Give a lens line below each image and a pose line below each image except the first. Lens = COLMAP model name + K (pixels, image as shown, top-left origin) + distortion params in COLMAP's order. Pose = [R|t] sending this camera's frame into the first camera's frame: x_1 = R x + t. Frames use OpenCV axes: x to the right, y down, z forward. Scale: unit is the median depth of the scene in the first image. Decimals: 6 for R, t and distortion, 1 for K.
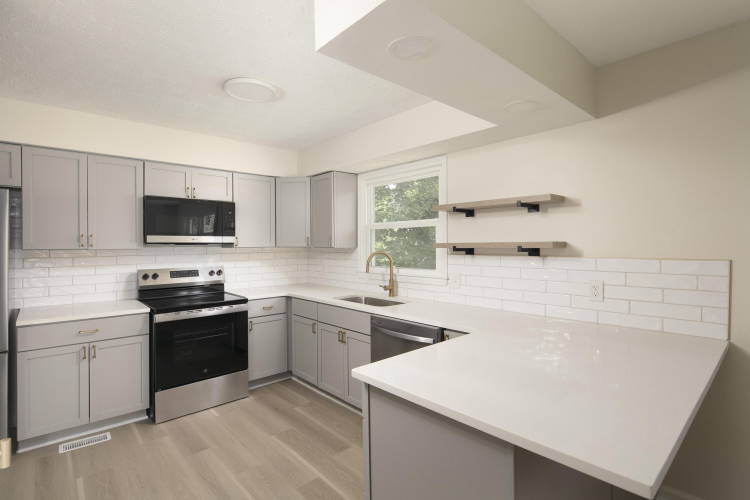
lens RADIAL K [[366.1, 0, 367.1], [0, 366.1, 245.6], [0, 0, 1]] dist [0.001940, -0.001869]
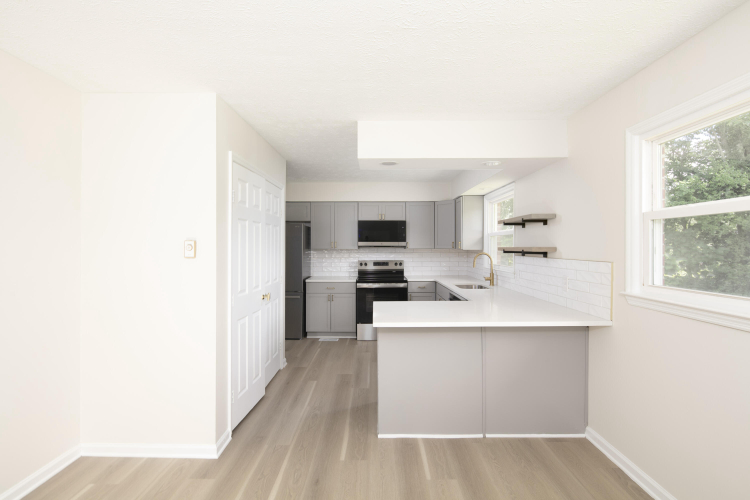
lens RADIAL K [[366.1, 0, 373.7], [0, 366.1, 246.3], [0, 0, 1]] dist [0.001940, -0.001869]
pose [[0.748049, 0.005495, -0.663621, 0.641421], [-0.005554, 0.999983, 0.002019, -0.008834], [0.663621, 0.002175, 0.748066, -0.321658]]
